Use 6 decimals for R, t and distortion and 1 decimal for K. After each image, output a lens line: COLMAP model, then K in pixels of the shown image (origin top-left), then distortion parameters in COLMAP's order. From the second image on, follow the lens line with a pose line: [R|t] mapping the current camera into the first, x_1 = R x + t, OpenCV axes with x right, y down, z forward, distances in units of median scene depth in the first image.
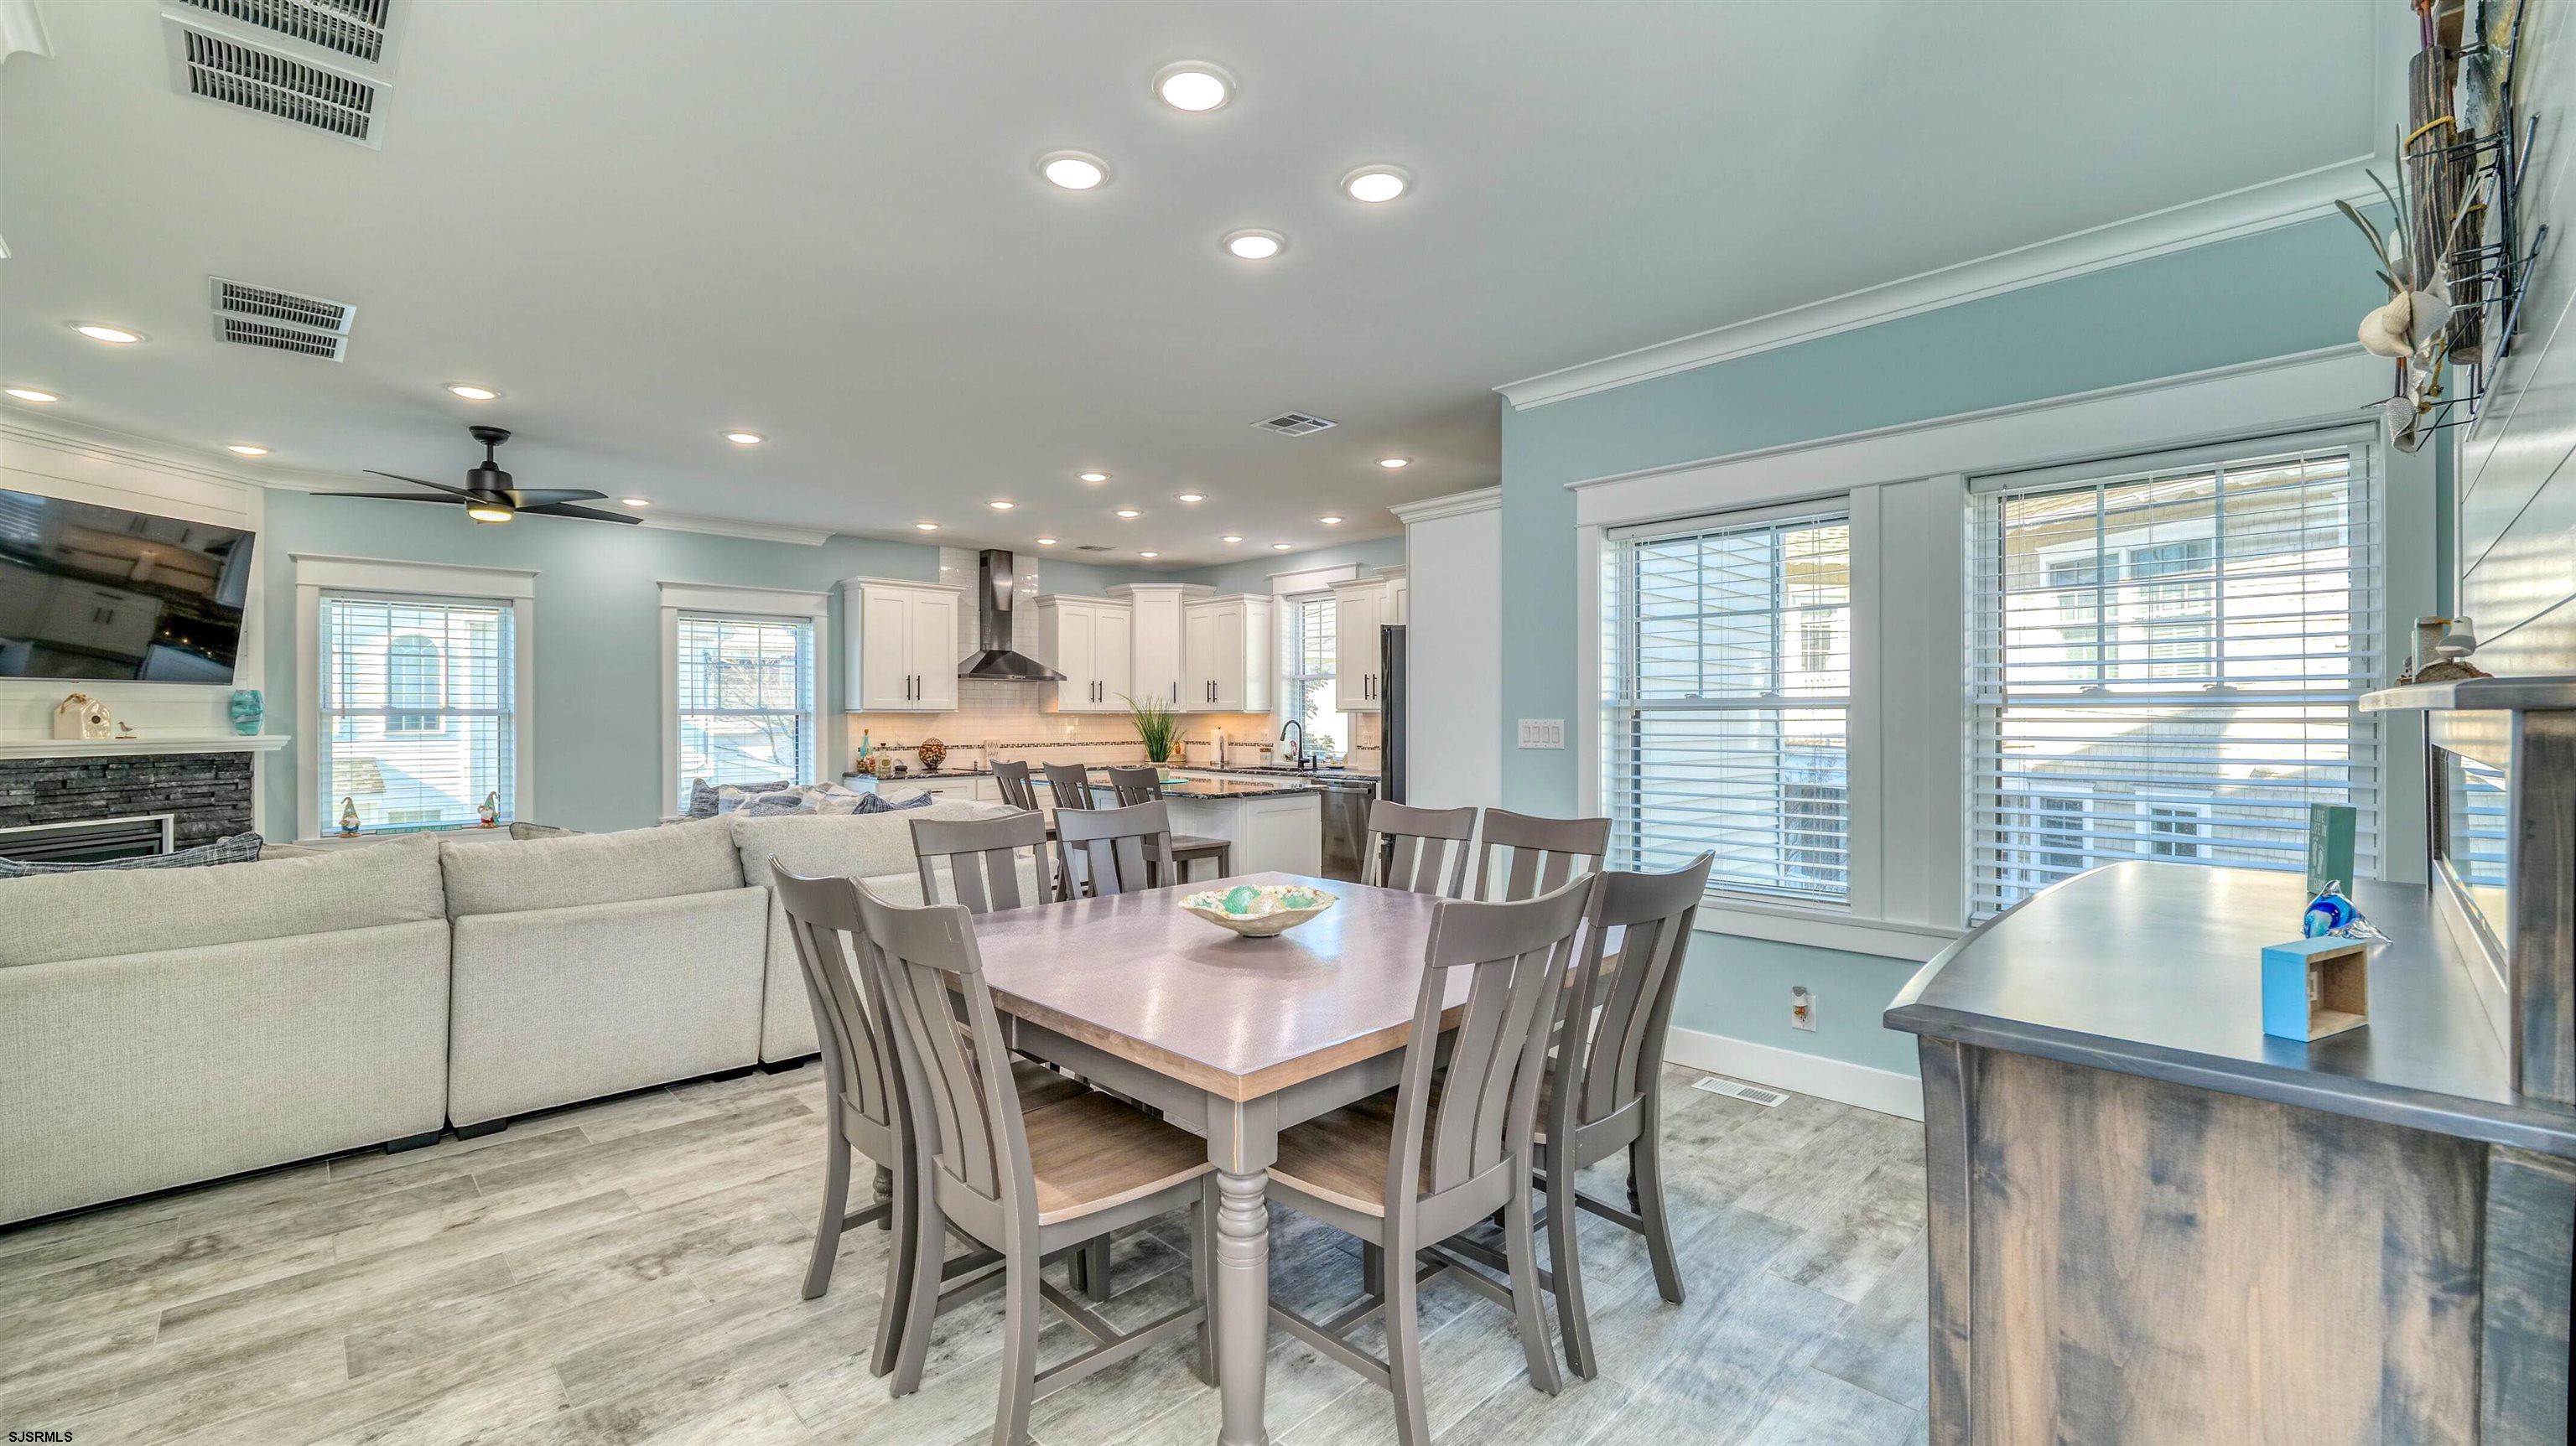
lens RADIAL K [[1043.4, 0, 1283.0], [0, 1043.4, 719.5], [0, 0, 1]] dist [-0.014267, 0.000588]
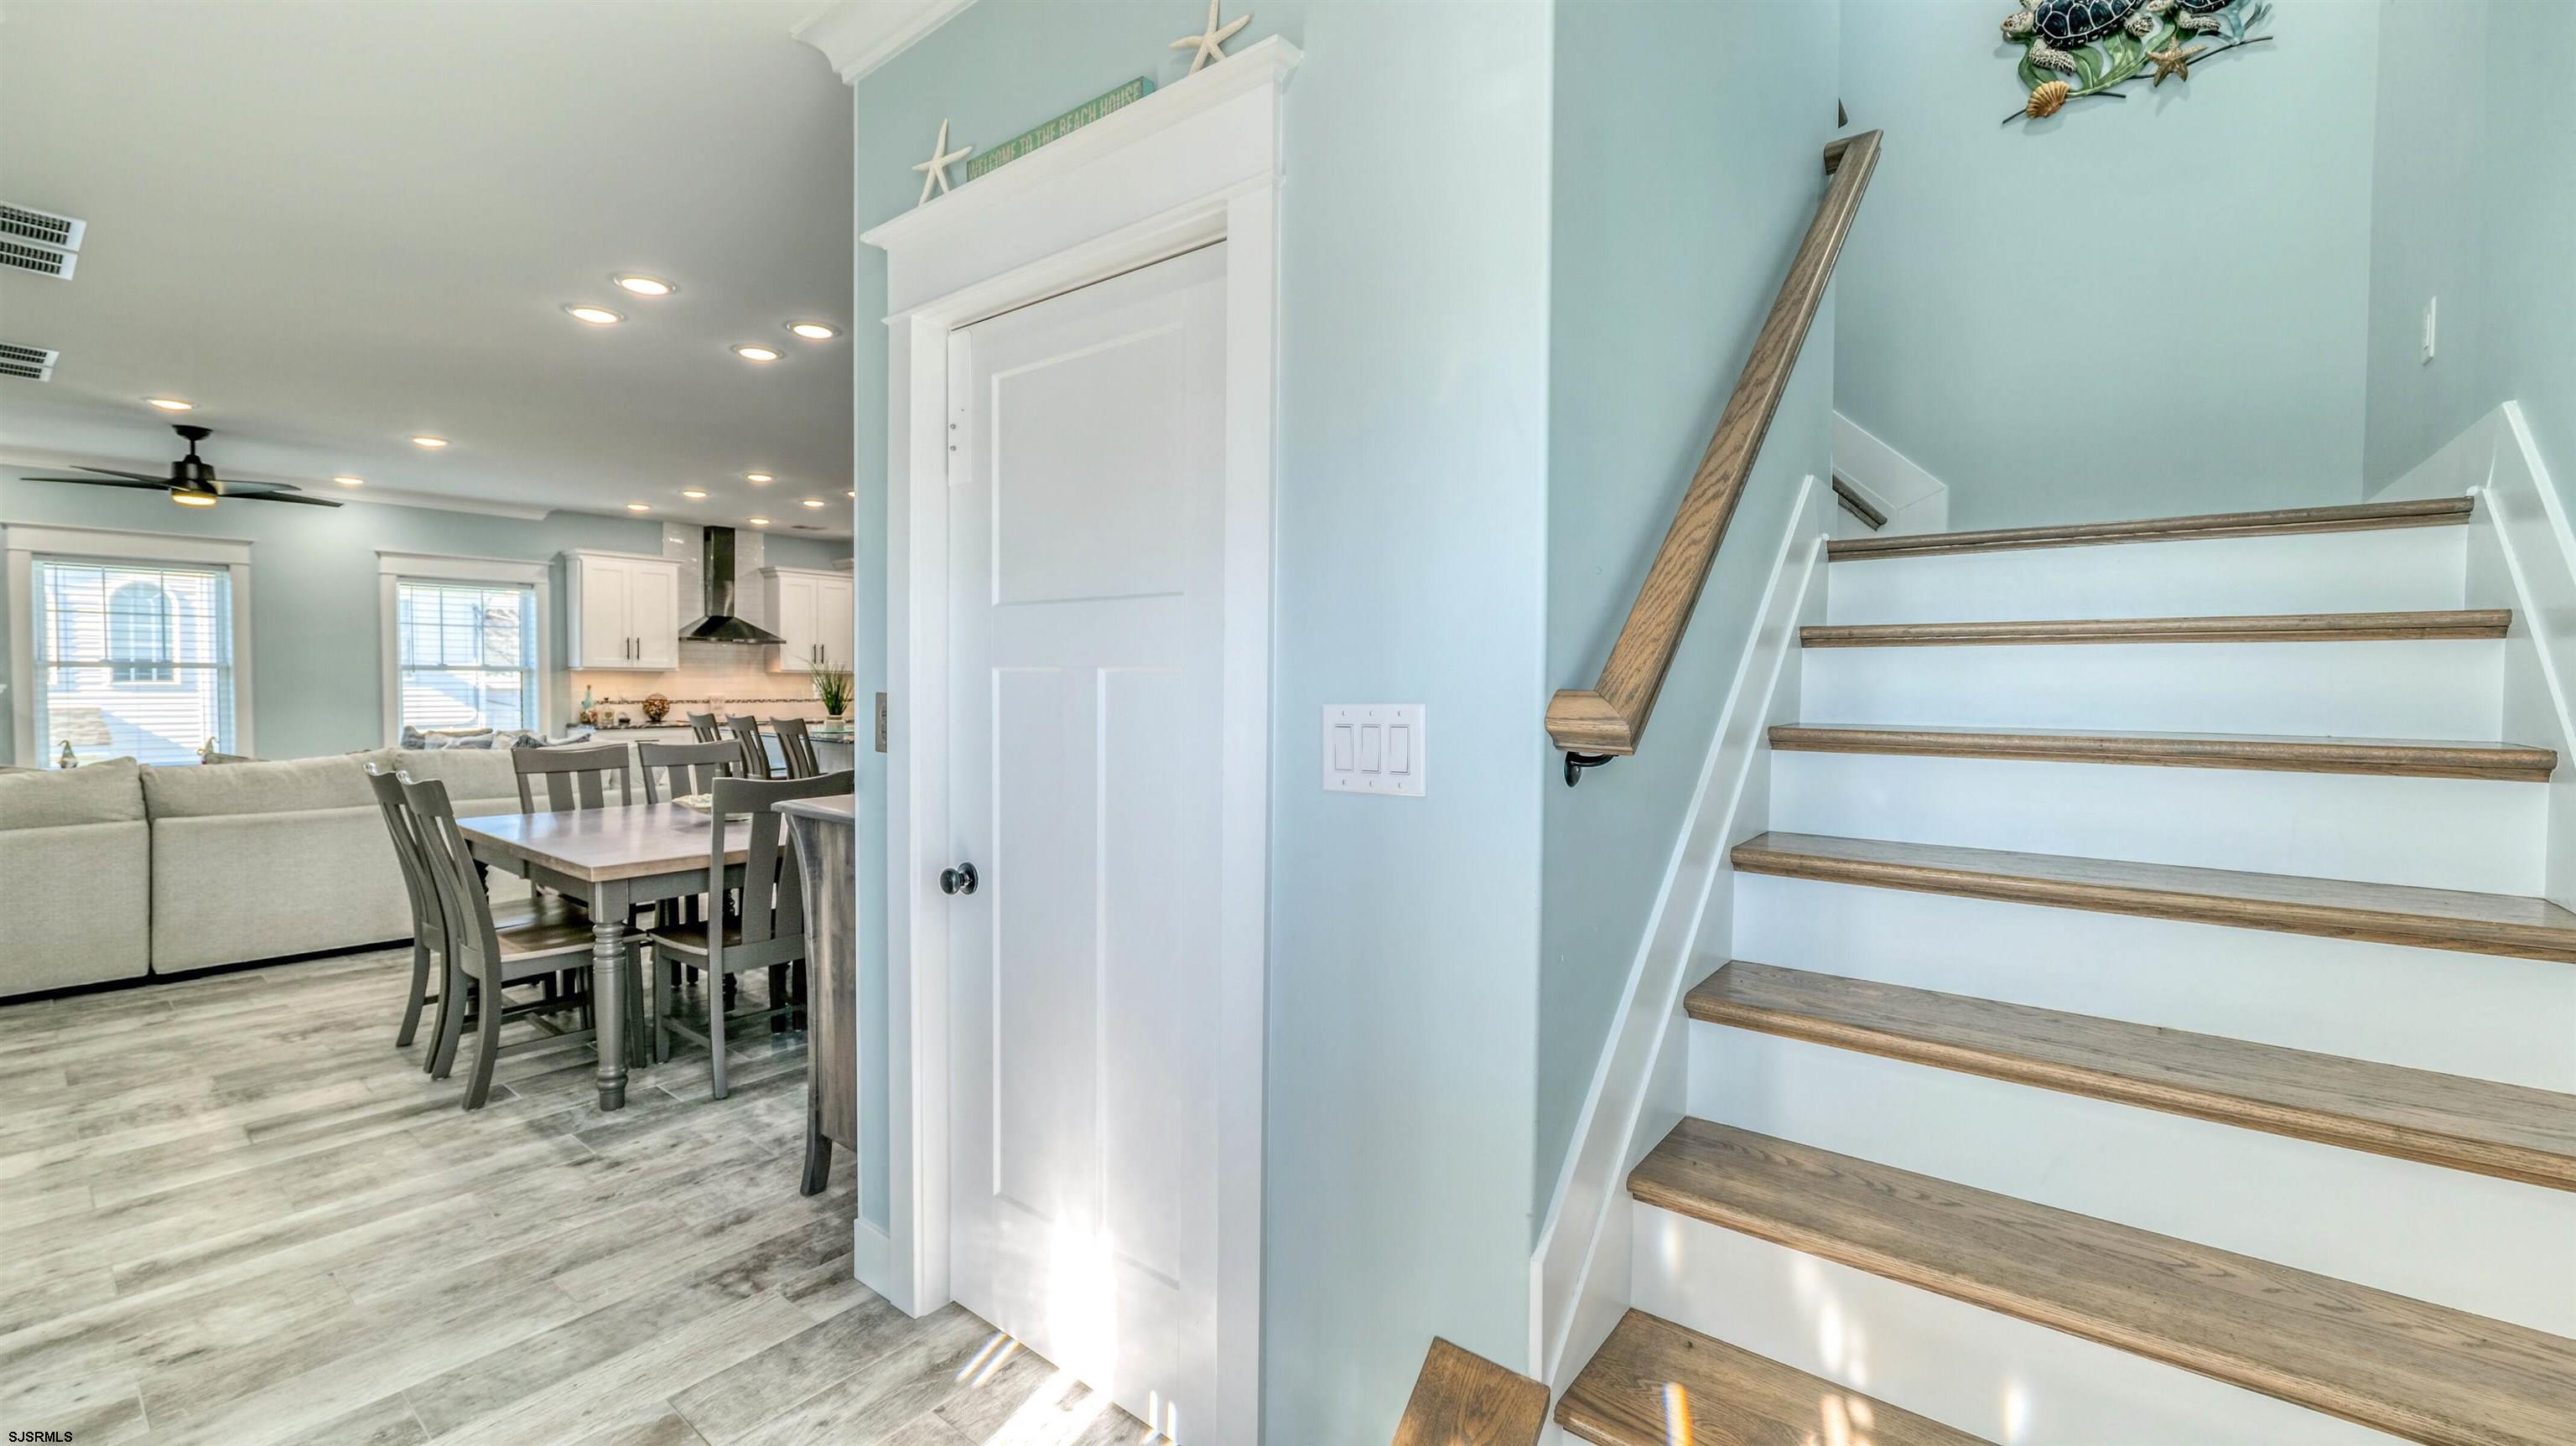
lens RADIAL K [[1043.4, 0, 1286.5], [0, 1043.4, 718.4], [0, 0, 1]] dist [-0.014267, 0.000588]
pose [[0.990921, 0.007242, 0.134249, 0.219511], [-0.011901, 0.999353, 0.033929, -0.001758], [-0.133916, -0.035219, 0.990367, -0.236044]]
